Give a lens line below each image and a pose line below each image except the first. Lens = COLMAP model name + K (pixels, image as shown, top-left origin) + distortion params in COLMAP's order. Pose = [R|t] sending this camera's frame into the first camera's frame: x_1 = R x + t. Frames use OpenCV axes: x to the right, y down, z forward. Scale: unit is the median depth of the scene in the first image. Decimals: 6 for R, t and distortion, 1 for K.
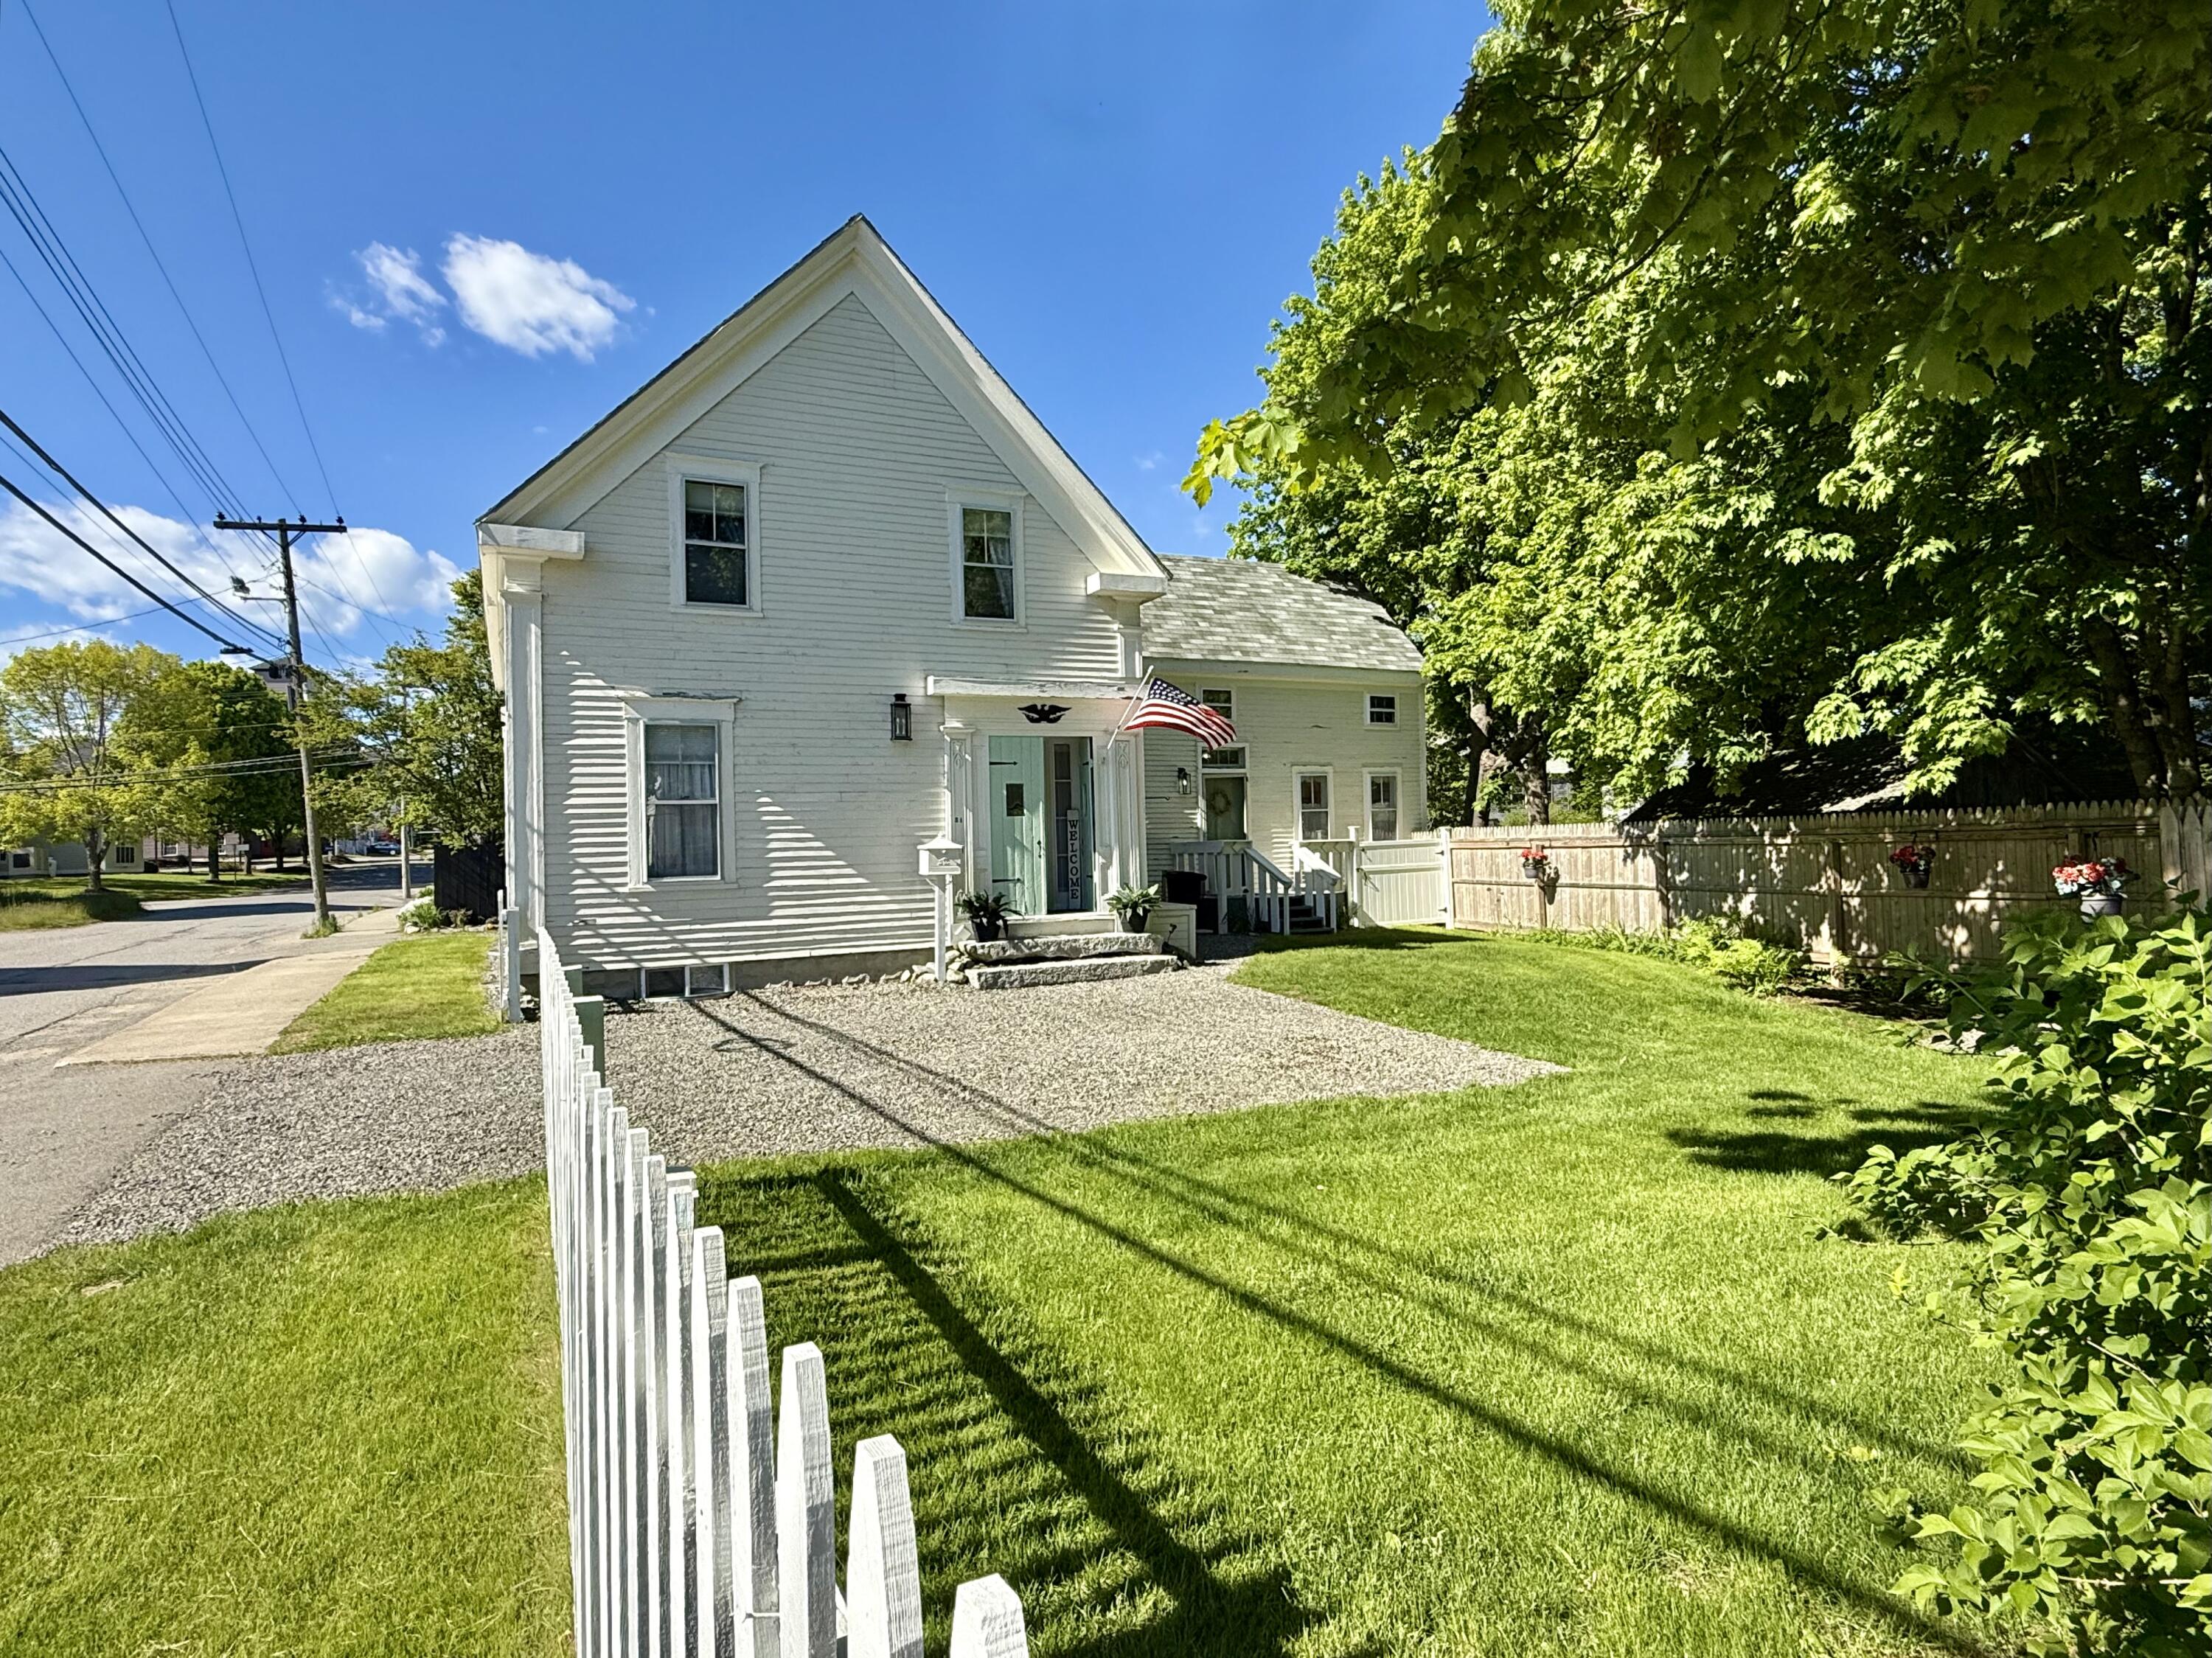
lens RADIAL K [[1239.5, 0, 1118.5], [0, 1239.5, 813.9], [0, 0, 1]] dist [-0.002774, -0.005484]
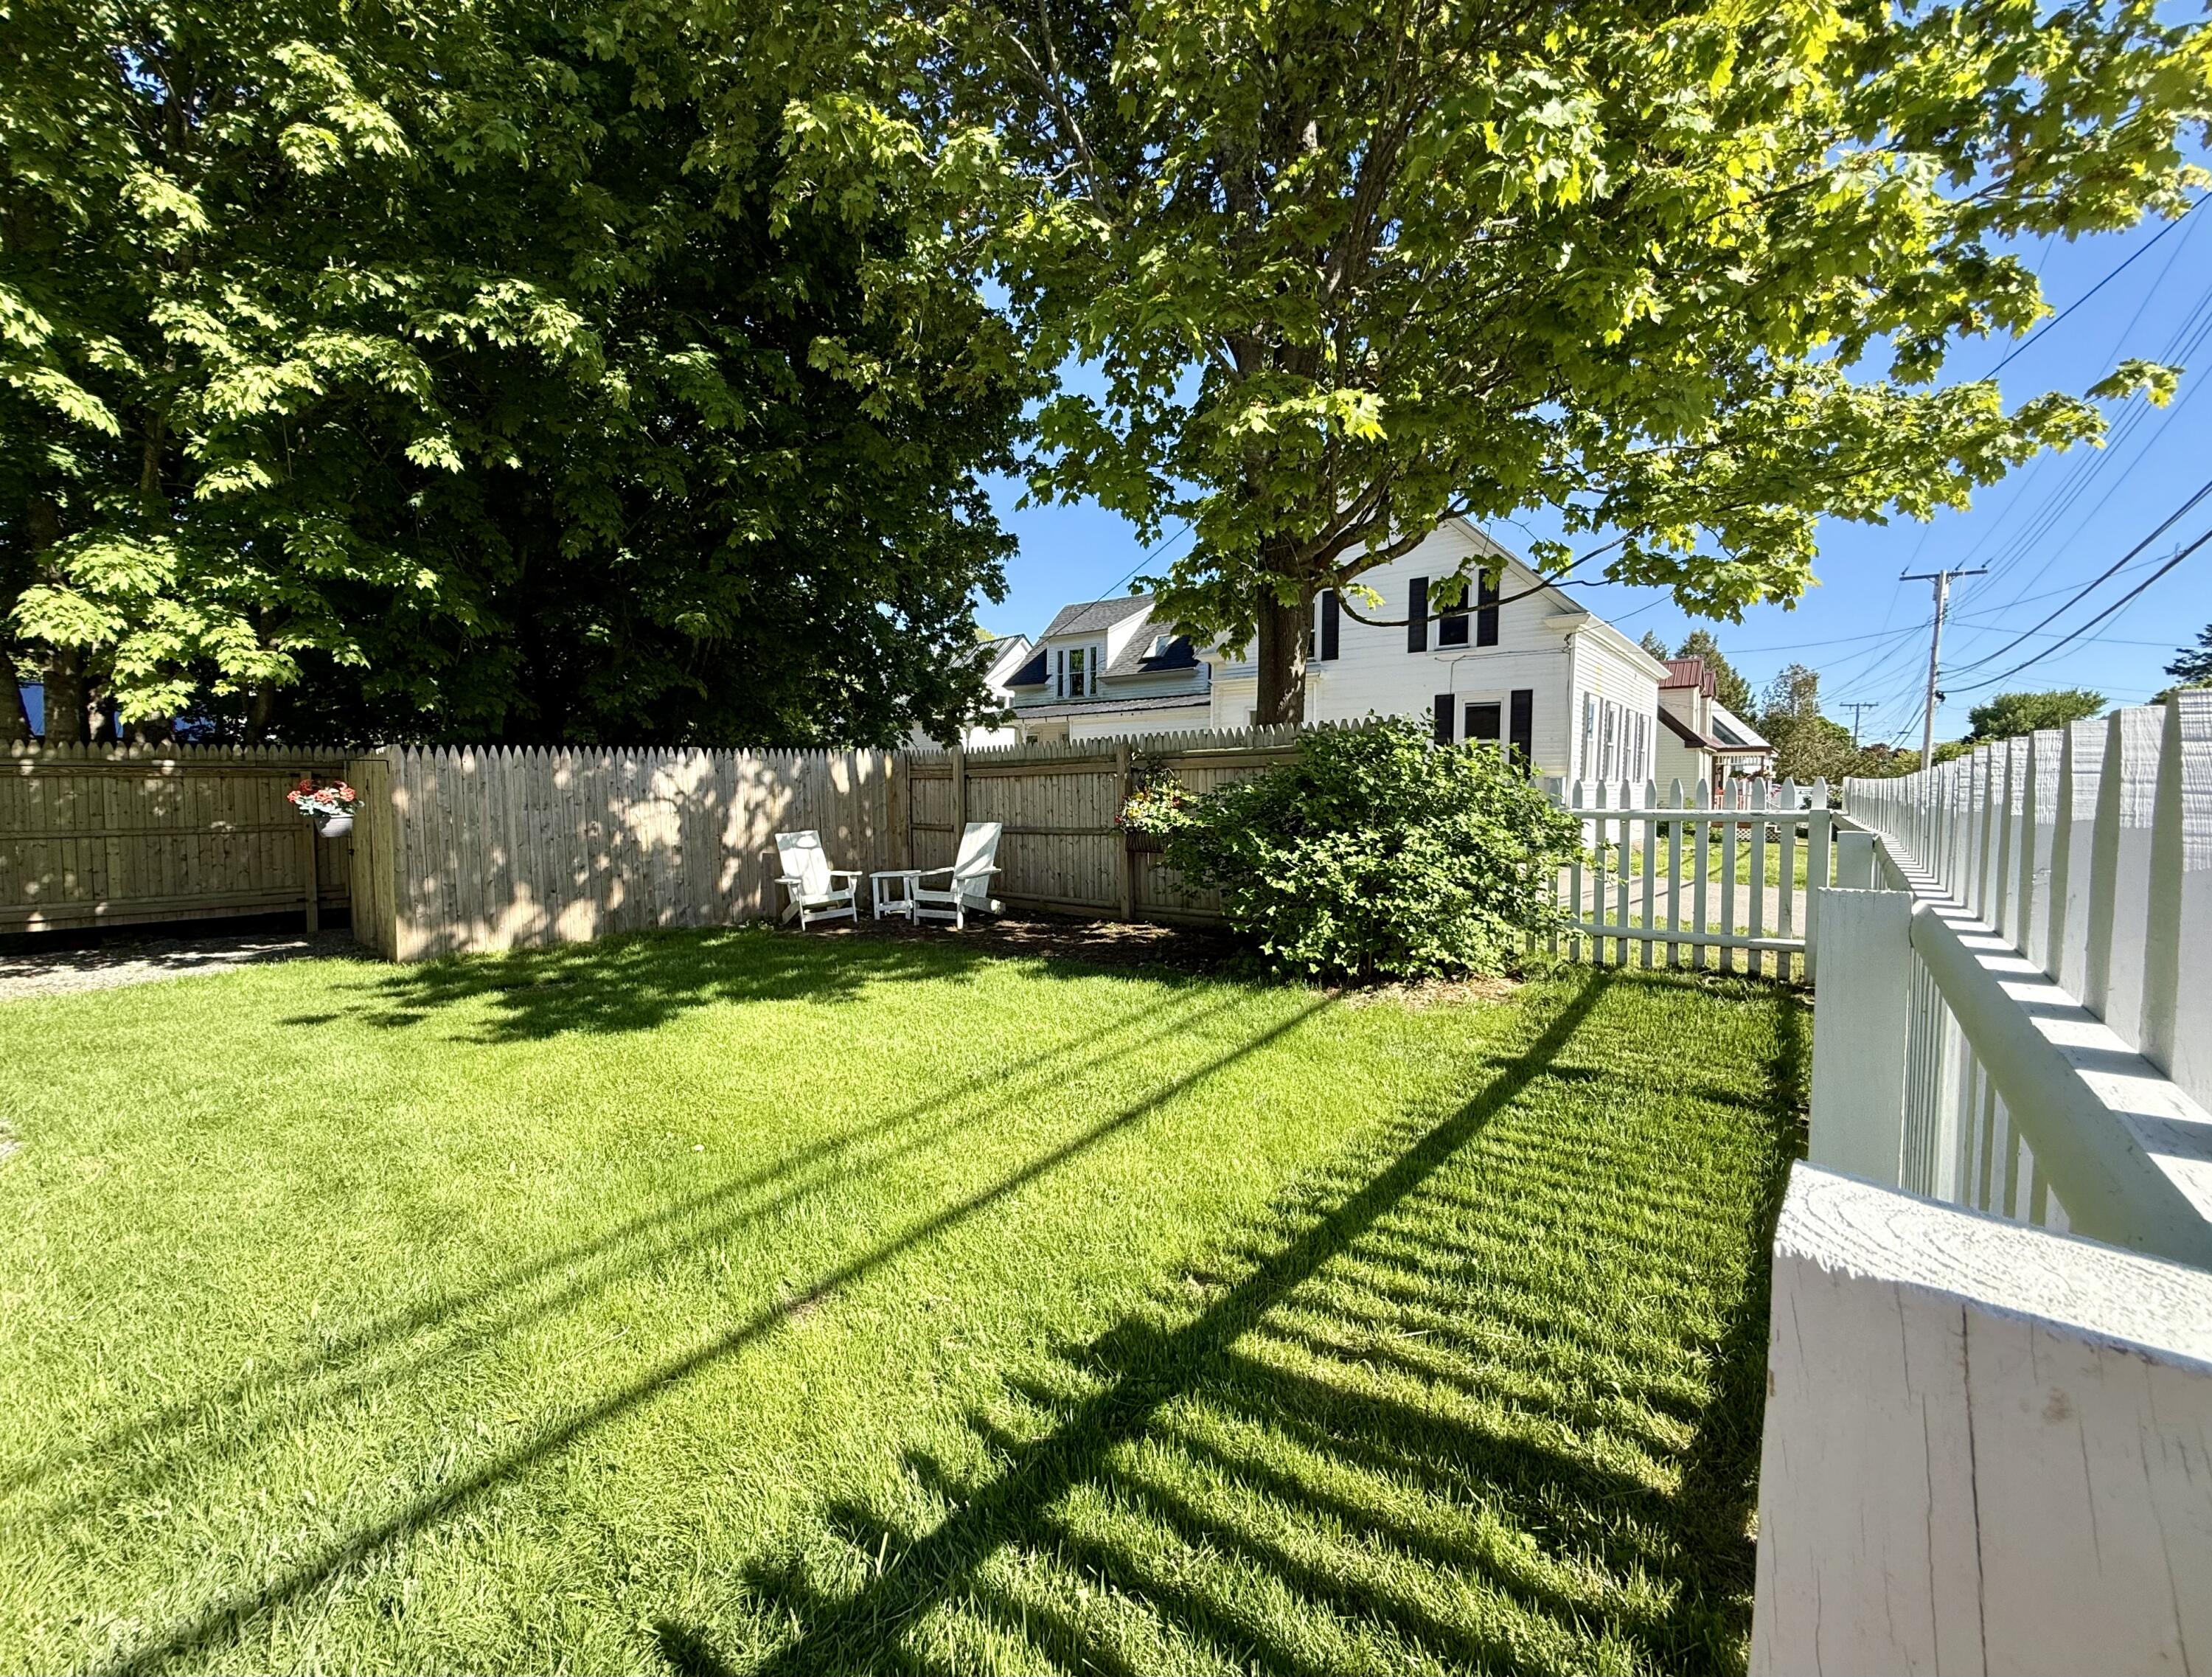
lens RADIAL K [[937.8, 0, 1094.6], [0, 937.8, 847.6], [0, 0, 1]] dist [-0.005927, 0.001548]
pose [[-0.418323, -0.026204, 0.907920, -0.206678], [-0.014180, 0.999650, 0.022318, 0.039704], [-0.908188, -0.003539, -0.418548, 0.425832]]
